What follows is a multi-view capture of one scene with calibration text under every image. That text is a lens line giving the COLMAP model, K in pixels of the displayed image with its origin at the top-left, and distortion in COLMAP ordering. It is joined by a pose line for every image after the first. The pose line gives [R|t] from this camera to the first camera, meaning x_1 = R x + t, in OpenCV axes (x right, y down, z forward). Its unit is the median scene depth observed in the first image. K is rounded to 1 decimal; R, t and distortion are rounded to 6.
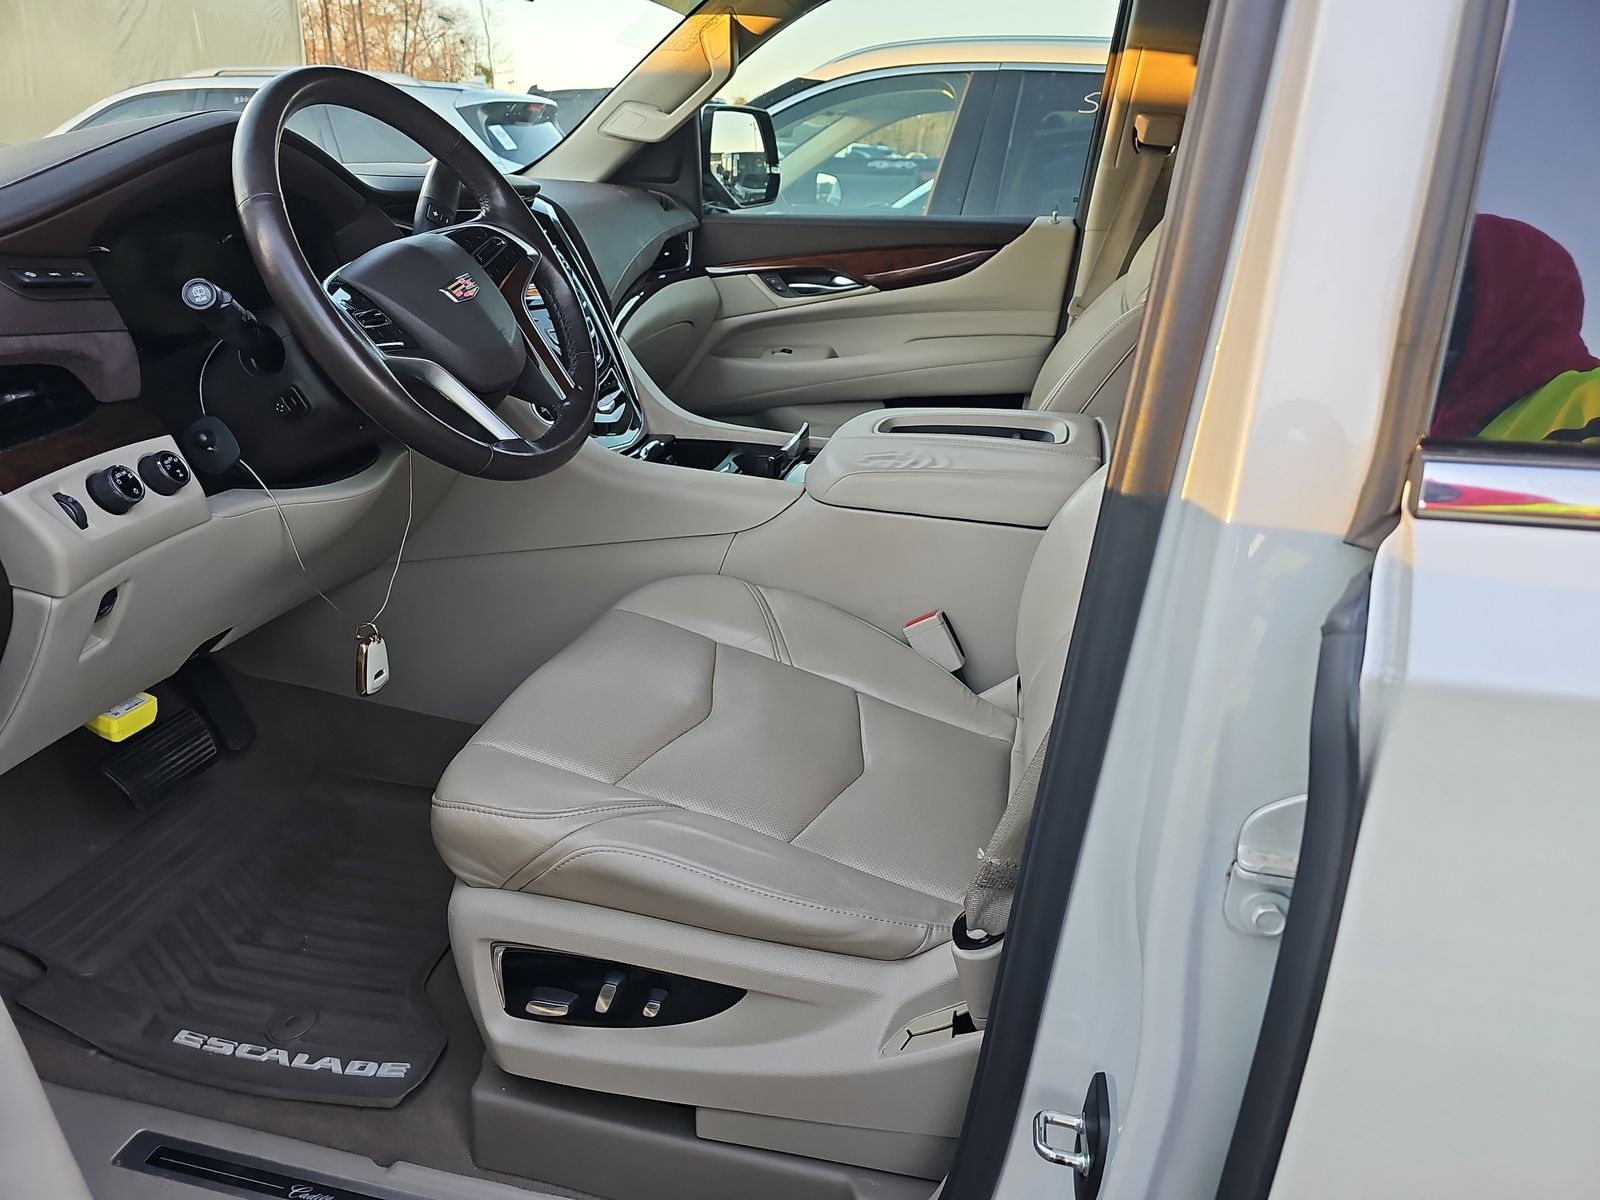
lens RADIAL K [[1073.9, 0, 809.6], [0, 1073.9, 597.9], [0, 0, 1]] dist [0.009803, -0.002092]
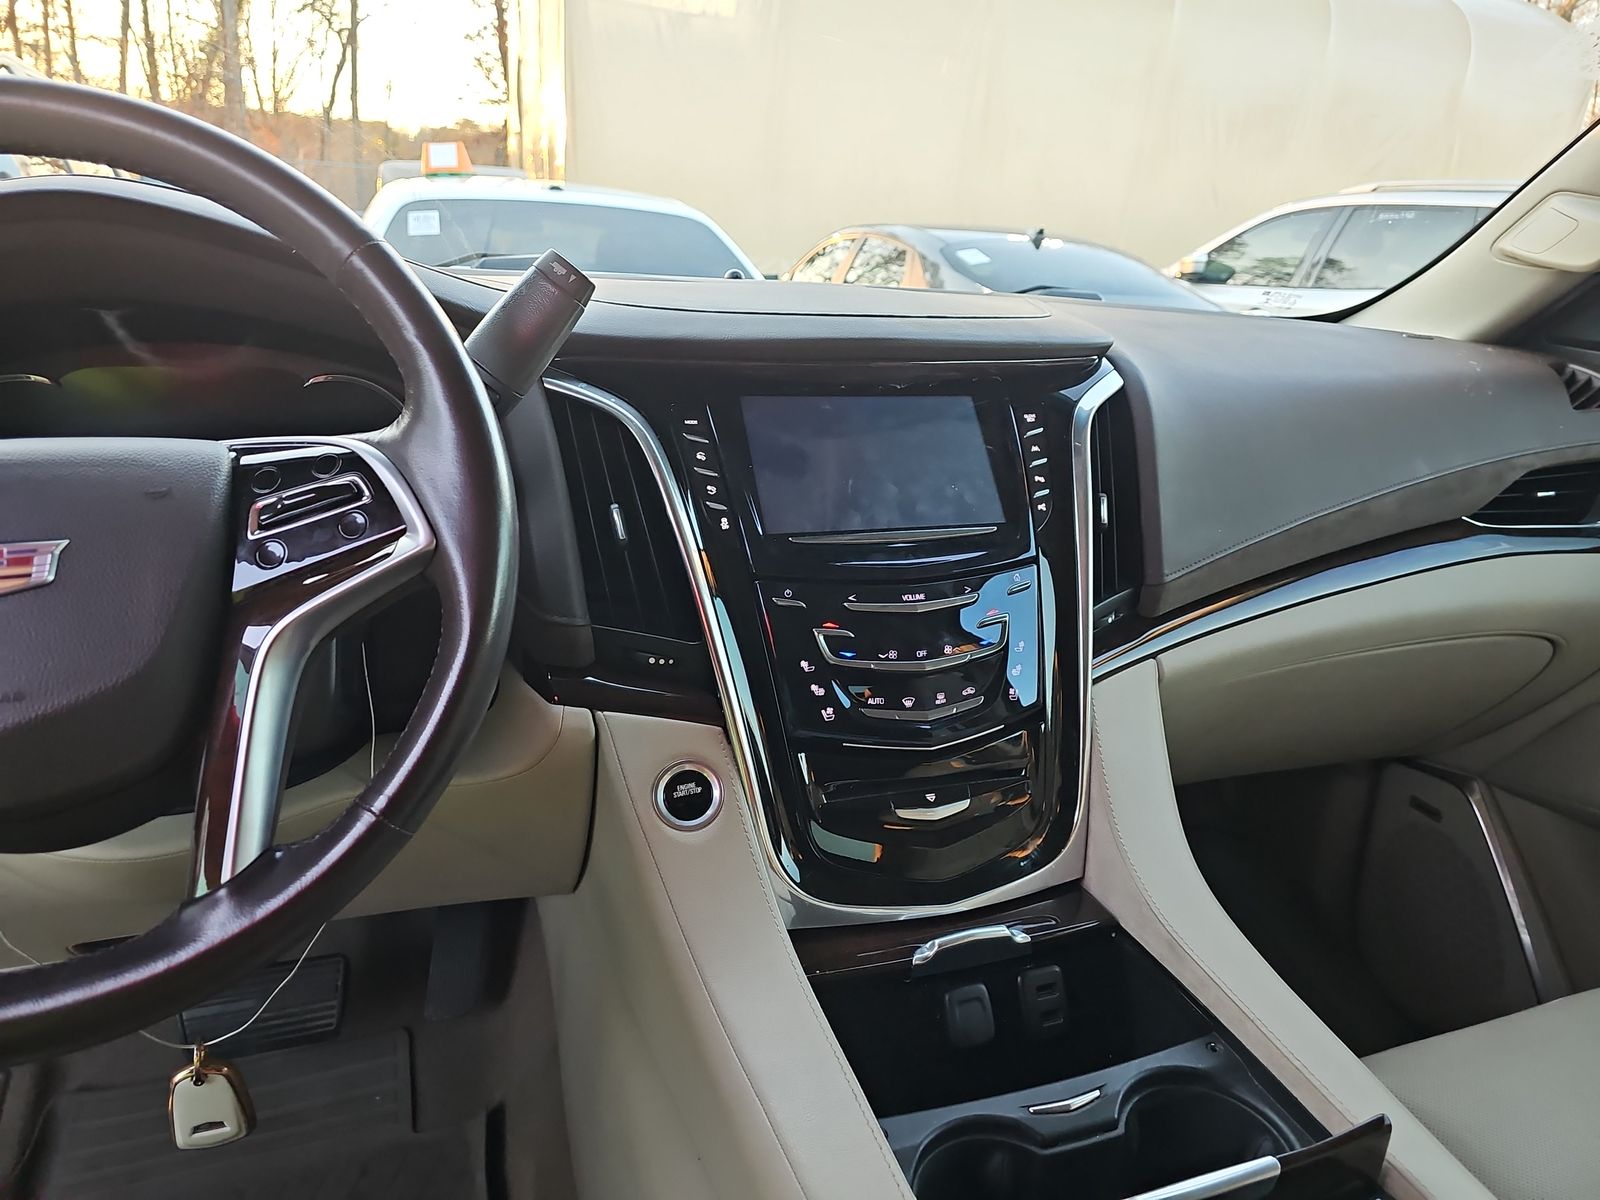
lens RADIAL K [[1058.9, 0, 800.0], [0, 1058.9, 600.0], [0, 0, 1]] dist [0.125352, -0.112396]
pose [[0.536367, 0.281451, -0.795673, 0.094292], [-0.359072, 0.929278, 0.086658, -0.214674], [0.763791, 0.239224, 0.599495, 0.497718]]
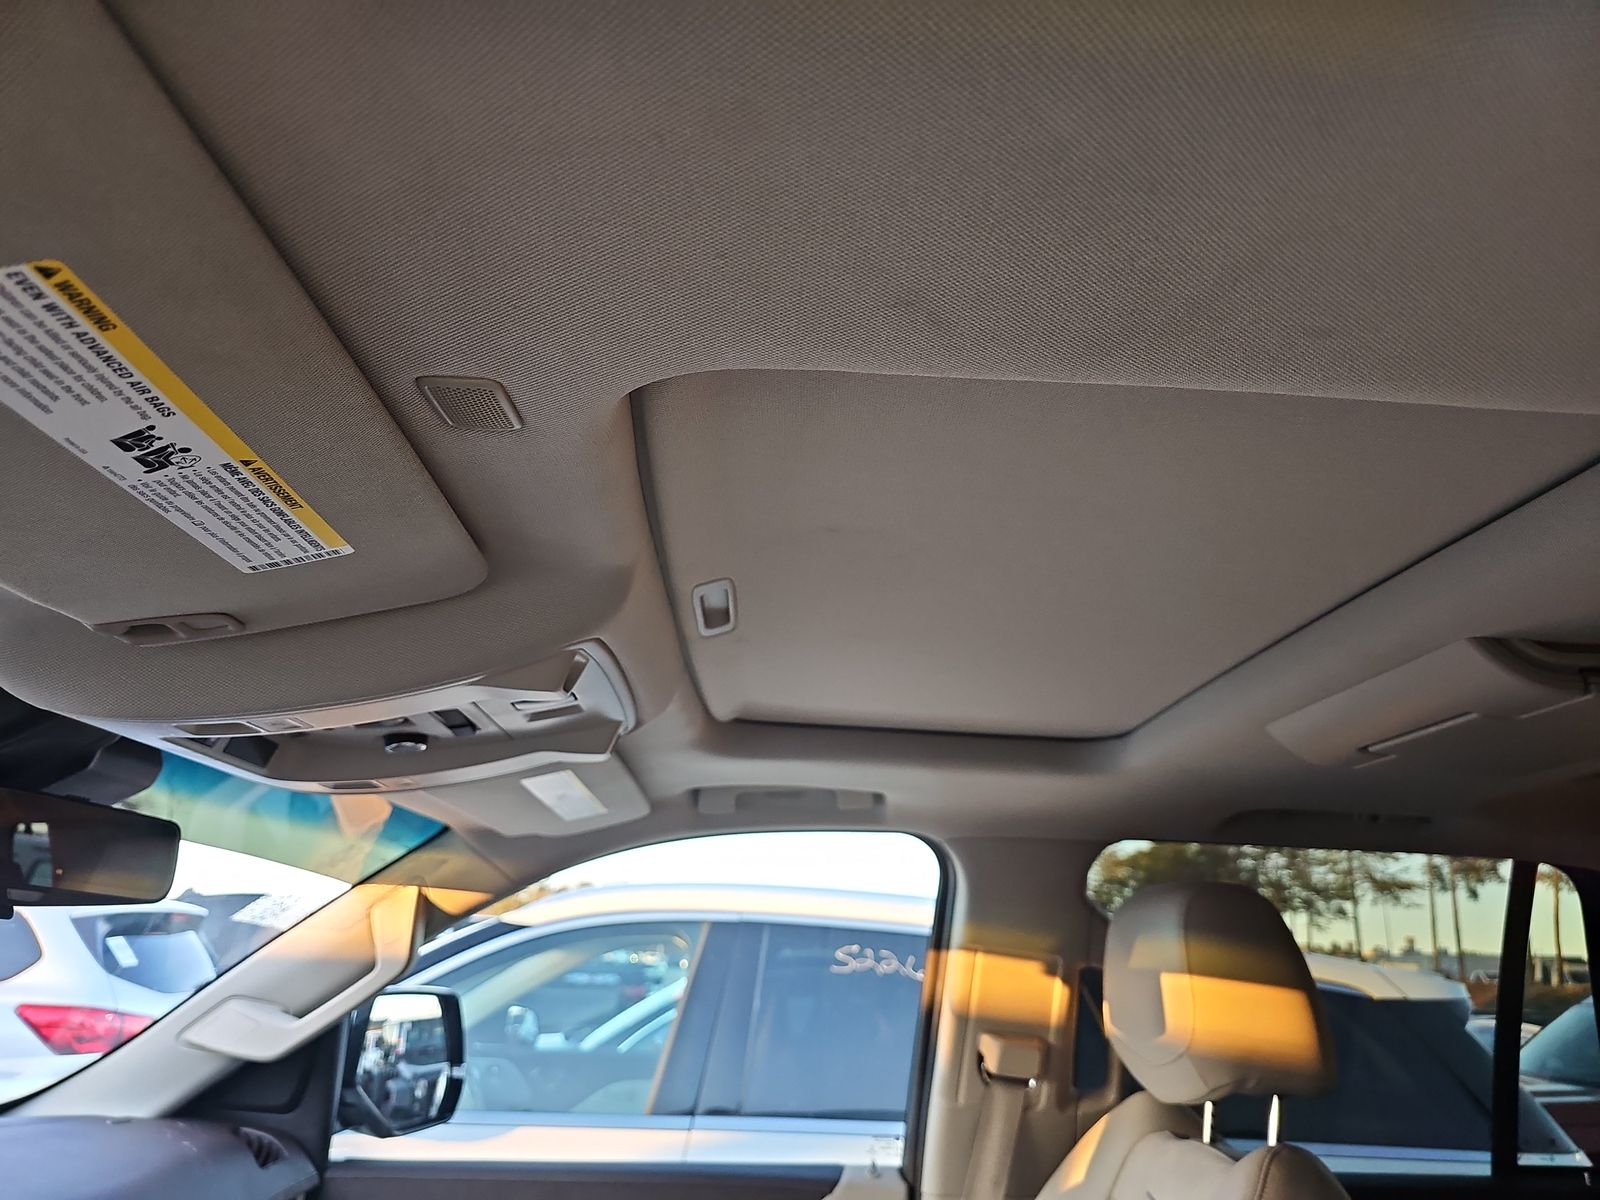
lens RADIAL K [[1073.9, 0, 809.6], [0, 1073.9, 597.9], [0, 0, 1]] dist [0.009803, -0.002092]
pose [[0.963688, 0.101284, 0.247076, -0.018780], [0.083761, 0.763918, -0.639854, -0.198552], [-0.253553, 0.637315, 0.727695, 0.280867]]
